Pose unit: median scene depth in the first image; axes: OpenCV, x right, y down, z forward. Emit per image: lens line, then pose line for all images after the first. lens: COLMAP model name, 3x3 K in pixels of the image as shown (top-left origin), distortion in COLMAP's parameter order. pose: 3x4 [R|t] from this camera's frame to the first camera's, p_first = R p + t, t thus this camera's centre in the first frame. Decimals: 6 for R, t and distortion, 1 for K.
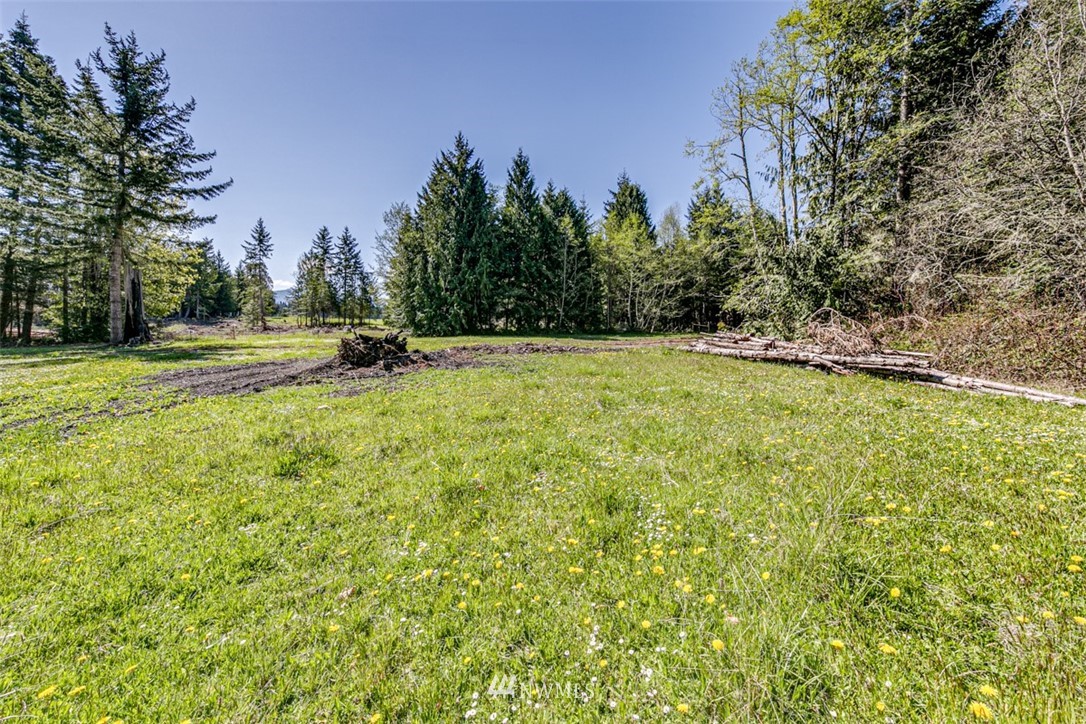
lens RADIAL K [[355.4, 0, 552.3], [0, 355.4, 360.5], [0, 0, 1]] dist [0.000898, -0.000014]
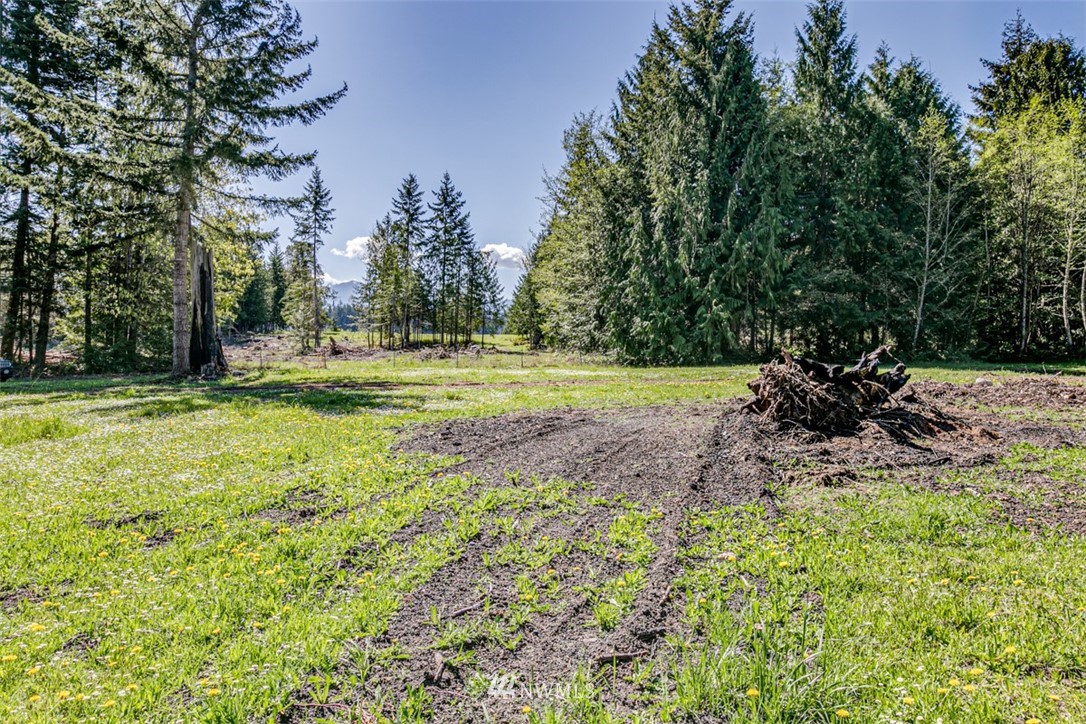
lens RADIAL K [[628.8, 0, 542.9], [0, 628.8, 399.8], [0, 0, 1]] dist [-0.002141, -0.000410]
pose [[0.975460, 0.016993, -0.219518, -0.277233], [-0.020682, 0.999681, -0.014521, -0.002118], [0.219201, 0.018705, 0.975500, 0.080756]]
